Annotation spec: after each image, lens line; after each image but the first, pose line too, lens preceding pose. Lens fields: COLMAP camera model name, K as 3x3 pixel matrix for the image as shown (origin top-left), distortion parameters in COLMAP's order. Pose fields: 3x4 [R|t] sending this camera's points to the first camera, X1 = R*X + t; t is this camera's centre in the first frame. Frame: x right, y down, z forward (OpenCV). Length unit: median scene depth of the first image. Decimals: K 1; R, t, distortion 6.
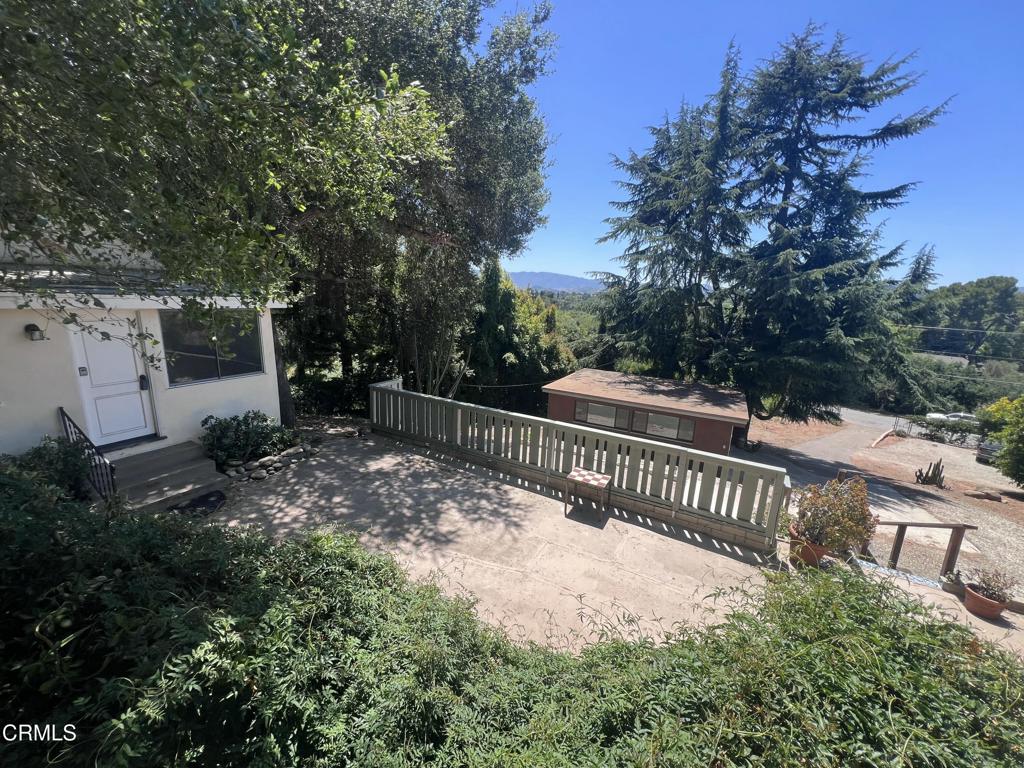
lens RADIAL K [[407.9, 0, 509.4], [0, 407.9, 383.7], [0, 0, 1]] dist [-0.007352, 0.001176]
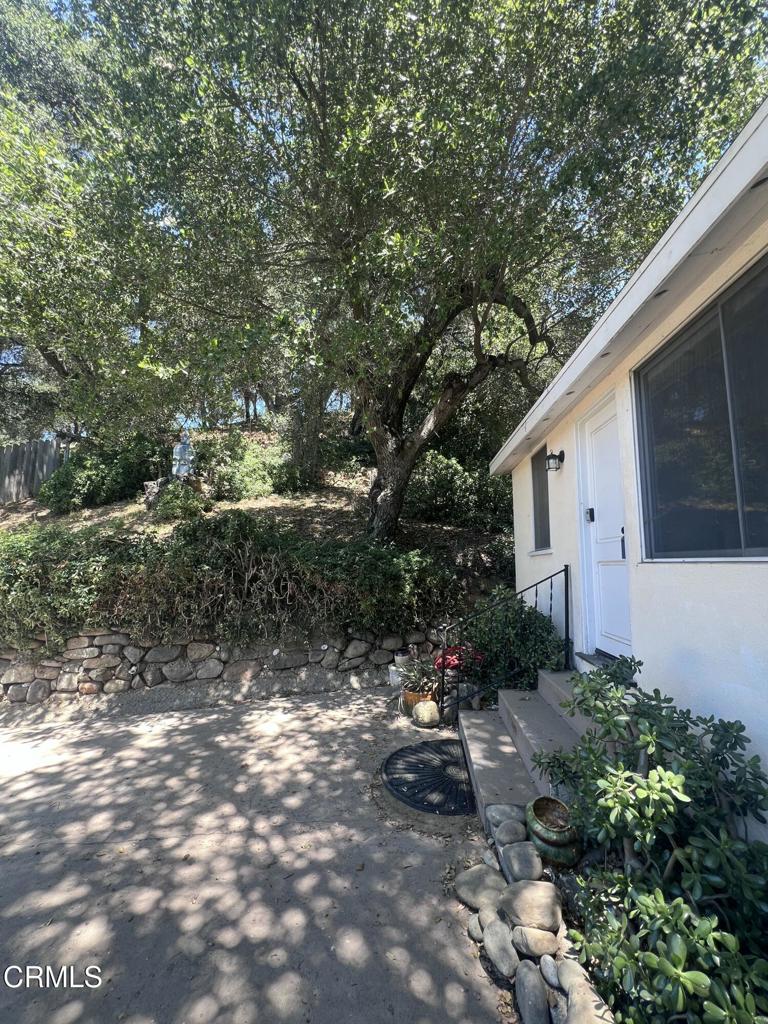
lens RADIAL K [[413.7, 0, 387.4], [0, 413.7, 514.5], [0, 0, 1]] dist [0.001975, 0.000809]
pose [[-0.913898, -0.093477, -0.395035, -0.177713], [-0.126079, 0.990362, 0.057330, -0.009548], [0.385869, 0.102200, -0.916875, 0.491664]]
